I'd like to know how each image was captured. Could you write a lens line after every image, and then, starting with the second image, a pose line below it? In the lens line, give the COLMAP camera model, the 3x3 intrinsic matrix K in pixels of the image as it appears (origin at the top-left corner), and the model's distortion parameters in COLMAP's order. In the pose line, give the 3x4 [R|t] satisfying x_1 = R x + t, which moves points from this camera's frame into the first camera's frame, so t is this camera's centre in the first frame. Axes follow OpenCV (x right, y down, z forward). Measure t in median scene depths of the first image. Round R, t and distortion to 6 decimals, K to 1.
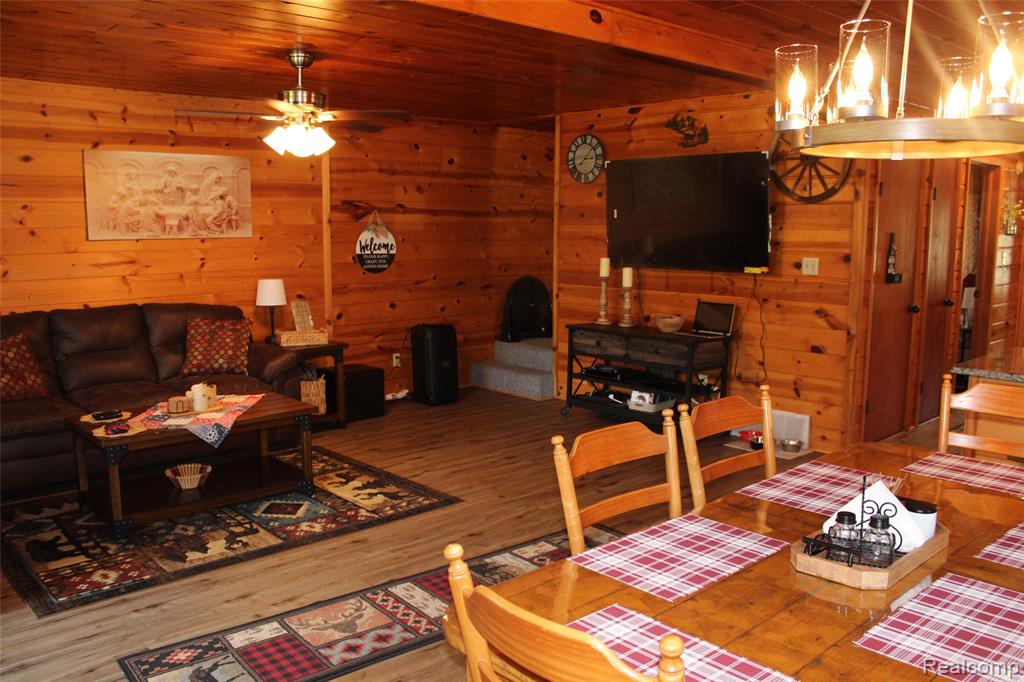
lens RADIAL K [[852.9, 0, 509.6], [0, 852.9, 348.3], [0, 0, 1]] dist [-0.159668, 0.134429]
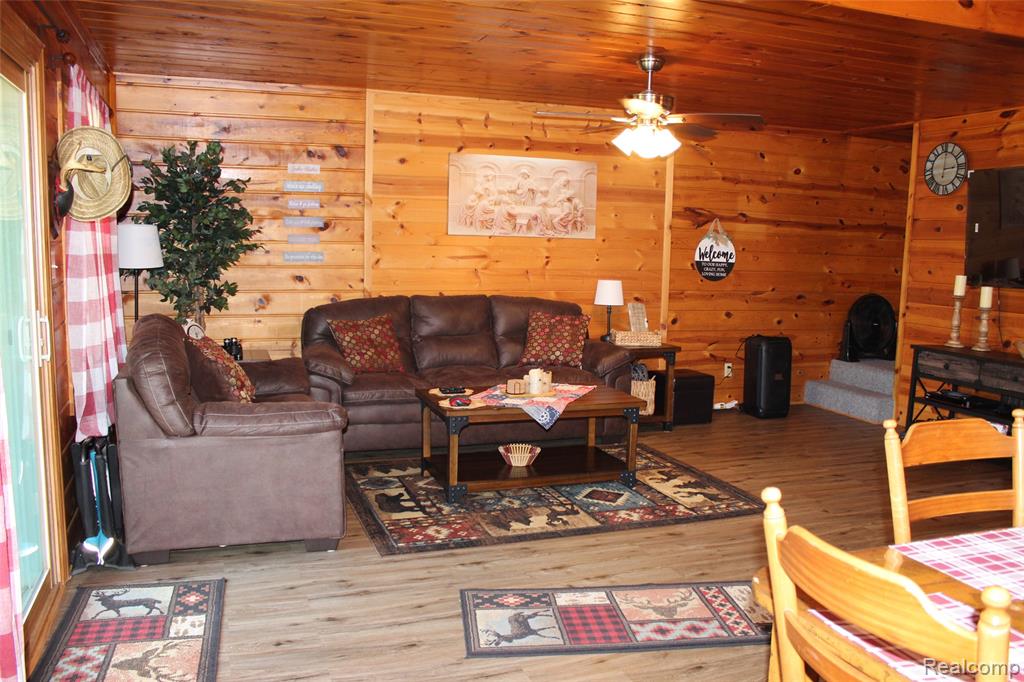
lens RADIAL K [[852.9, 0, 507.5], [0, 852.9, 349.9], [0, 0, 1]] dist [-0.159668, 0.134429]
pose [[0.922409, 0.070755, -0.379678, 0.002615], [-0.078969, 0.996859, -0.006079, 0.022366], [0.378056, 0.035590, 0.925099, -0.011387]]
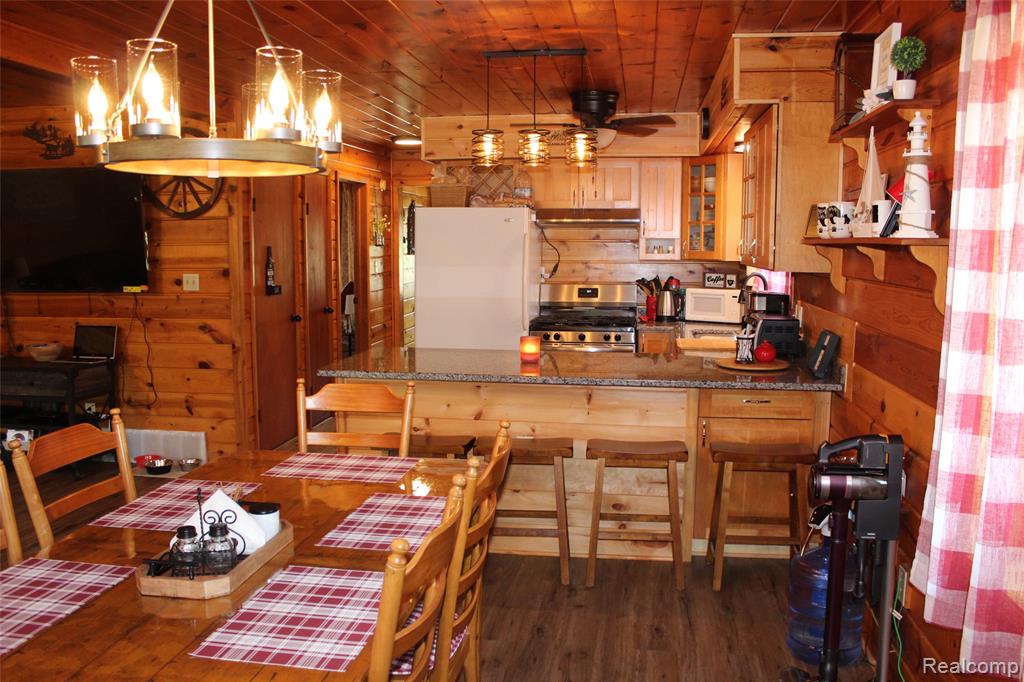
lens RADIAL K [[852.9, 0, 519.6], [0, 852.9, 353.7], [0, 0, 1]] dist [-0.159668, 0.134429]
pose [[0.775276, -0.082203, 0.626250, 0.034071], [0.089303, 0.995801, 0.020157, 0.001479], [-0.625277, 0.040298, 0.779362, -0.015019]]
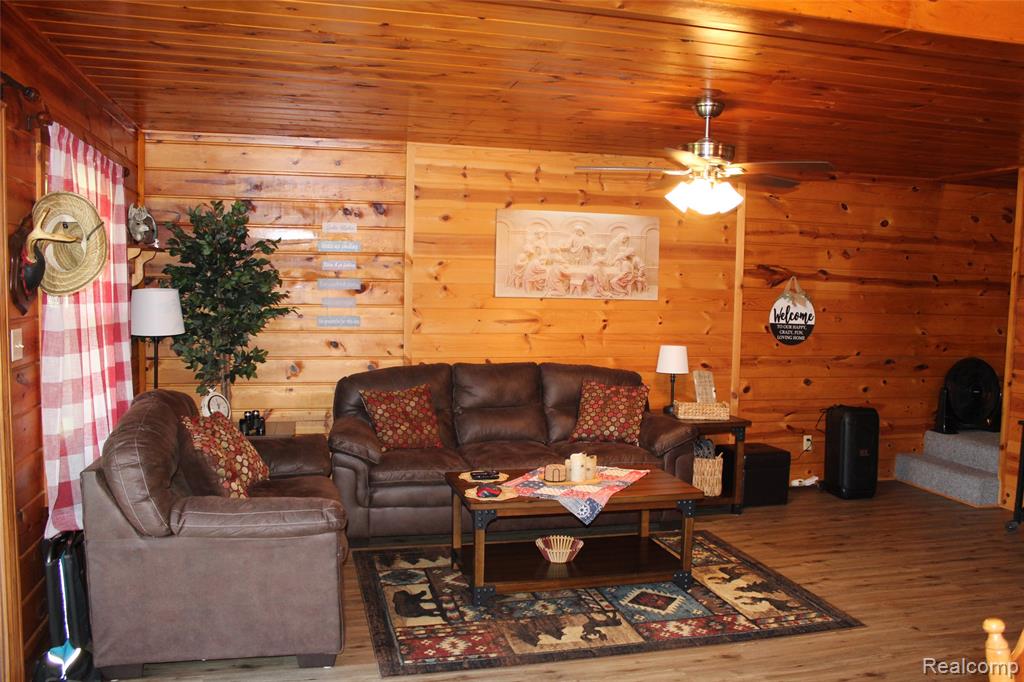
lens RADIAL K [[852.9, 0, 508.3], [0, 852.9, 352.2], [0, 0, 1]] dist [-0.159668, 0.134429]
pose [[0.878124, 0.054149, -0.475360, 0.005433], [-0.088306, 0.994848, -0.049802, -0.012353], [0.470214, 0.085710, 0.878381, 0.090673]]
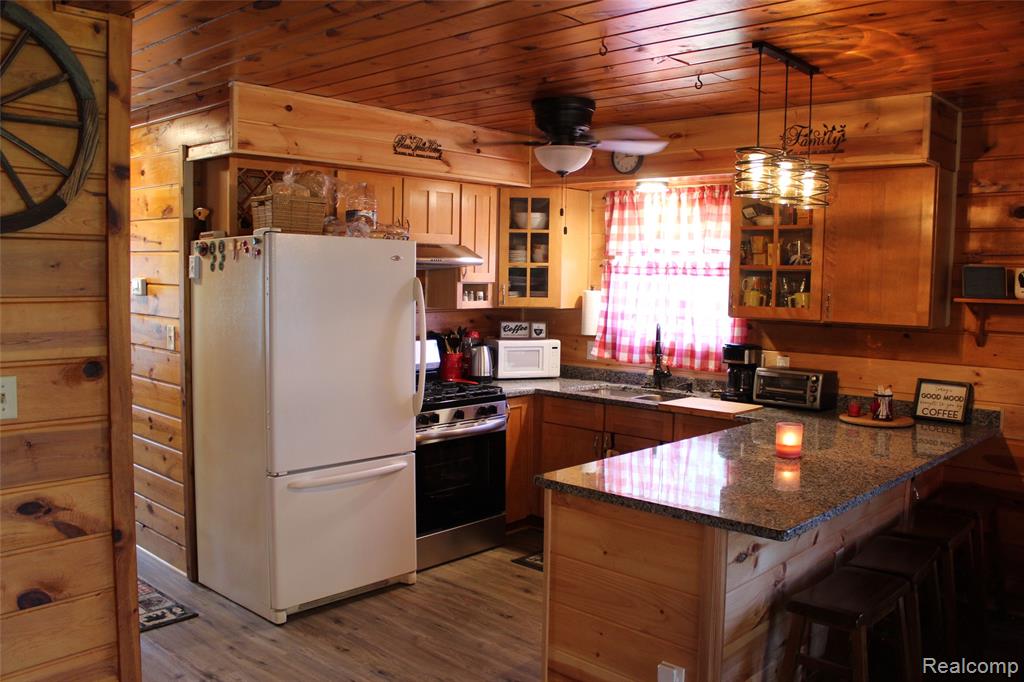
lens RADIAL K [[852.9, 0, 514.2], [0, 852.9, 350.3], [0, 0, 1]] dist [-0.159668, 0.134429]
pose [[-0.086930, -0.089953, 0.992145, -0.034519], [0.124511, 0.987125, 0.100407, -0.127809], [-0.988403, 0.132261, -0.074611, 0.784145]]
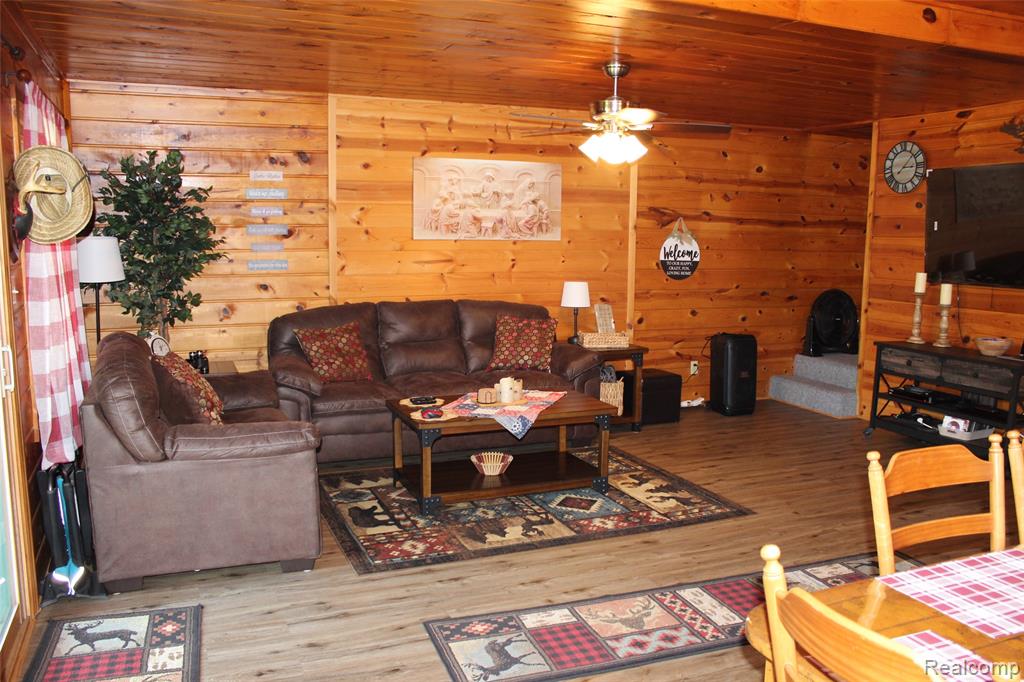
lens RADIAL K [[852.9, 0, 509.9], [0, 852.9, 348.4], [0, 0, 1]] dist [-0.159668, 0.134429]
pose [[0.941212, 0.056475, -0.333064, -0.008876], [-0.059192, 0.998245, 0.001995, 0.002844], [0.332592, 0.017837, 0.942902, -0.013069]]
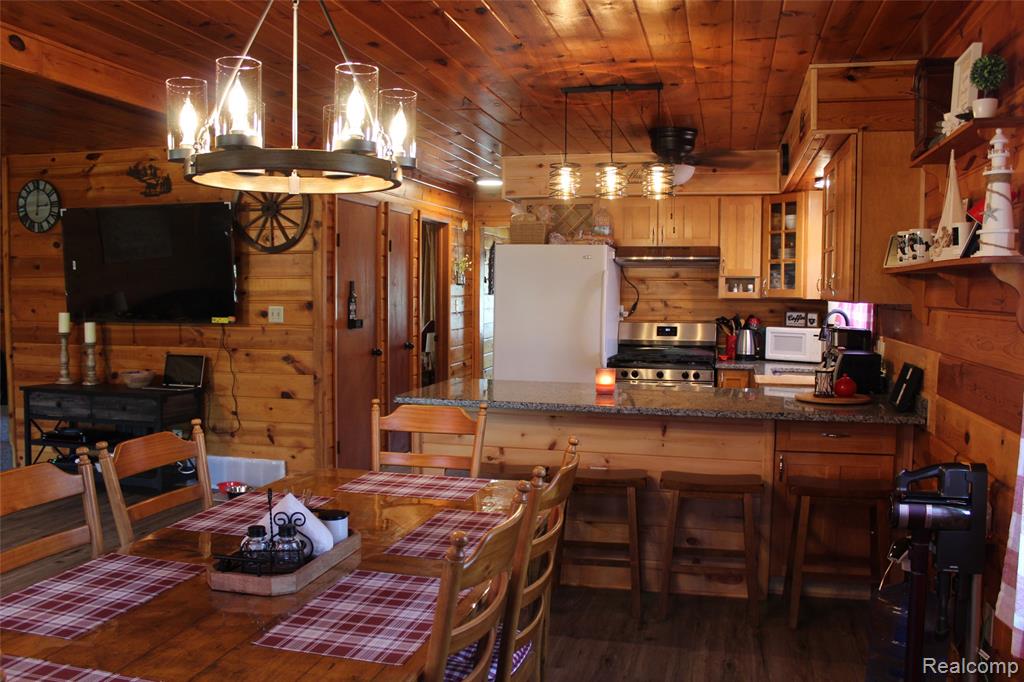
lens RADIAL K [[852.9, 0, 516.3], [0, 852.9, 354.3], [0, 0, 1]] dist [-0.159668, 0.134429]
pose [[0.835027, -0.037378, 0.548938, 0.036040], [0.073271, 0.996358, -0.043615, 0.017428], [-0.545309, 0.076641, 0.834724, -0.020213]]
